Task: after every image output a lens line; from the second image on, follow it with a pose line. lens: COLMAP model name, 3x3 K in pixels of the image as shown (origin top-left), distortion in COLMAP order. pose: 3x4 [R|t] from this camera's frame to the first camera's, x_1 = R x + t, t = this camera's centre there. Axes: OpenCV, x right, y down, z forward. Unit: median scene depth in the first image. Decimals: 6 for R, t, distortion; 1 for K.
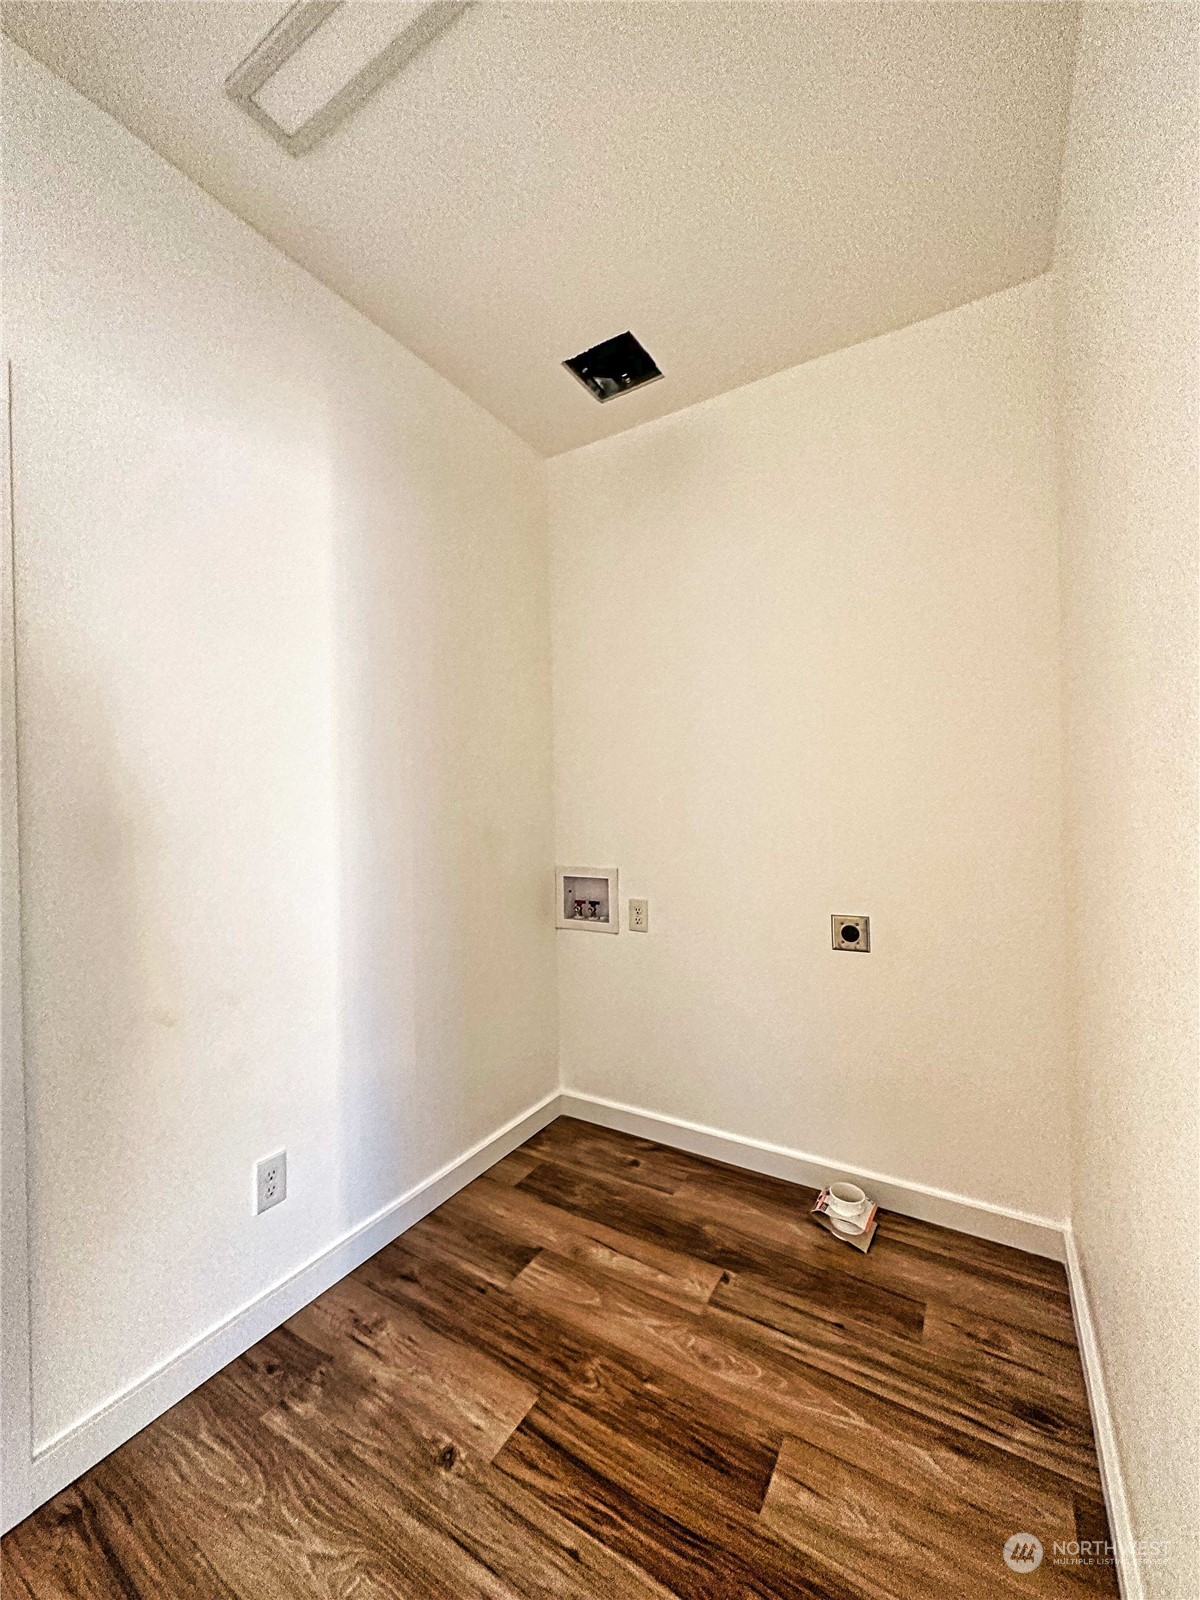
lens RADIAL K [[632.5, 0, 606.3], [0, 632.5, 800.4], [0, 0, 1]] dist [-0.003639, 0.000391]
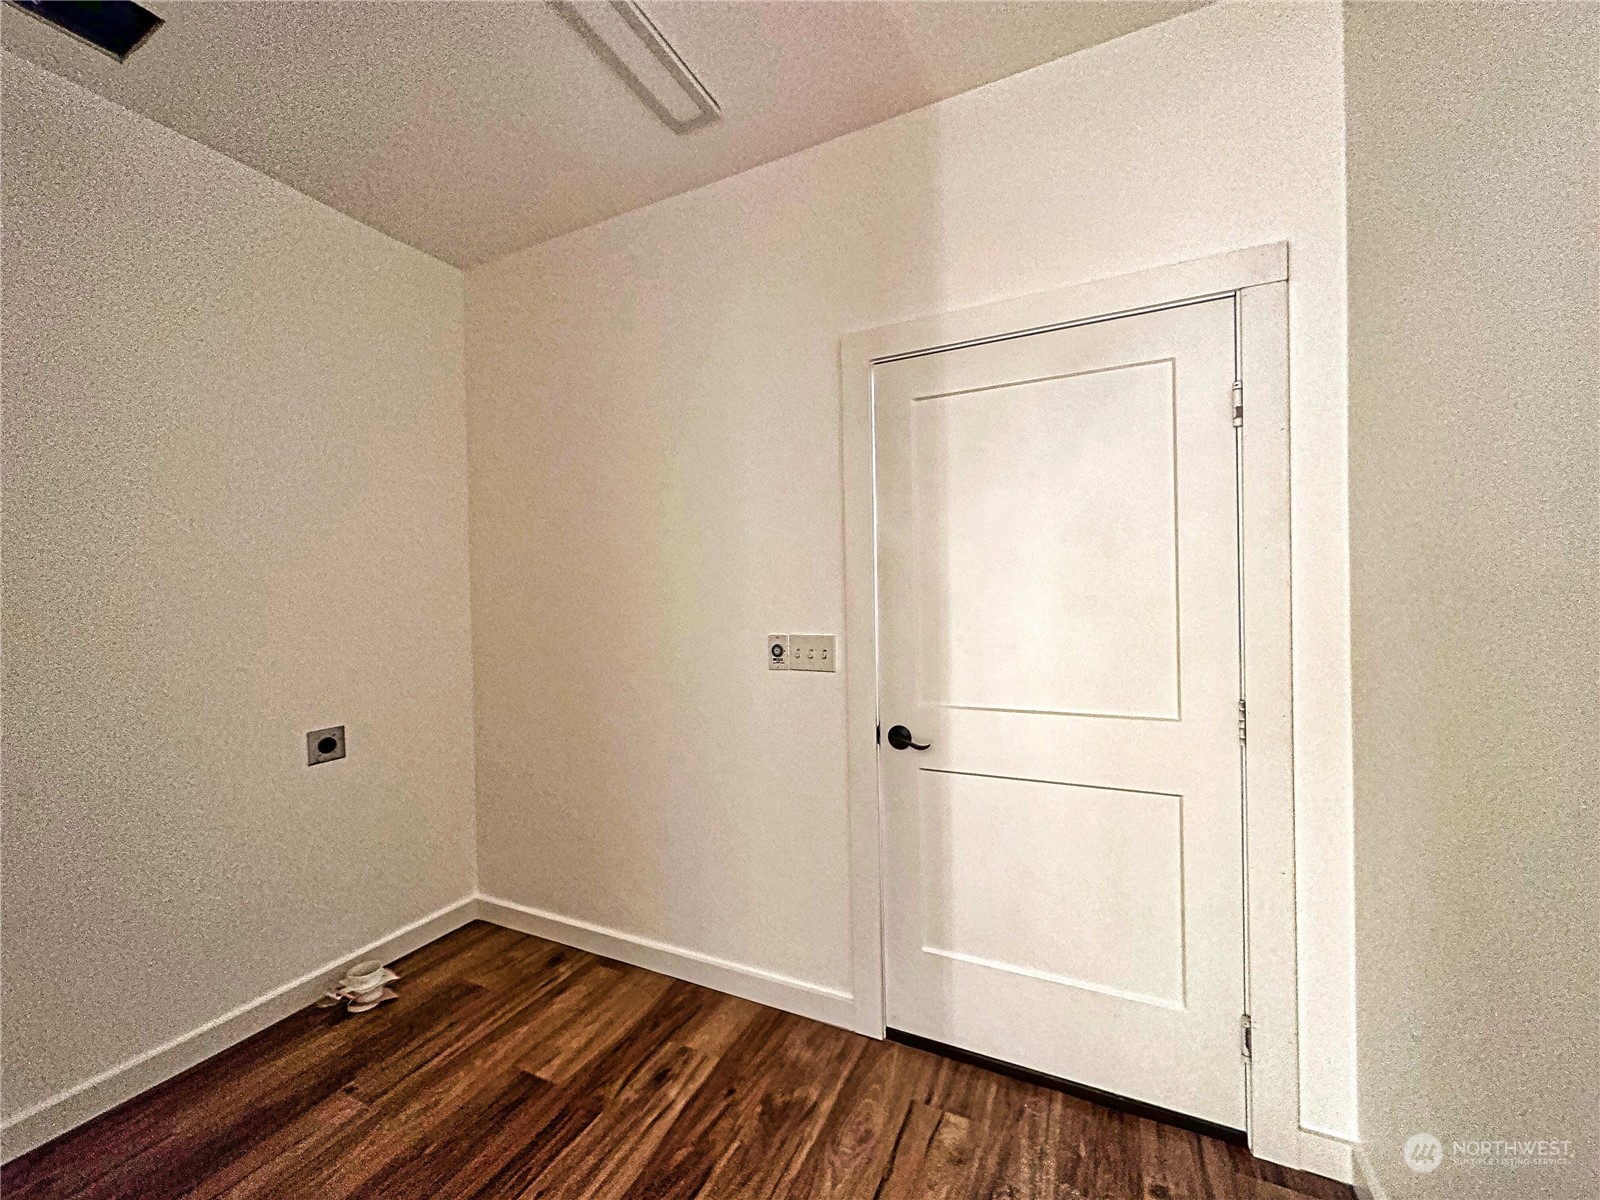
lens RADIAL K [[632.5, 0, 802.7], [0, 632.5, 593.8], [0, 0, 1]] dist [-0.003639, 0.000391]
pose [[-0.097875, 0.017198, 0.995050, -1.049564], [0.022139, 0.999641, -0.015100, -0.016007], [-0.994952, 0.020551, -0.098221, 0.409282]]
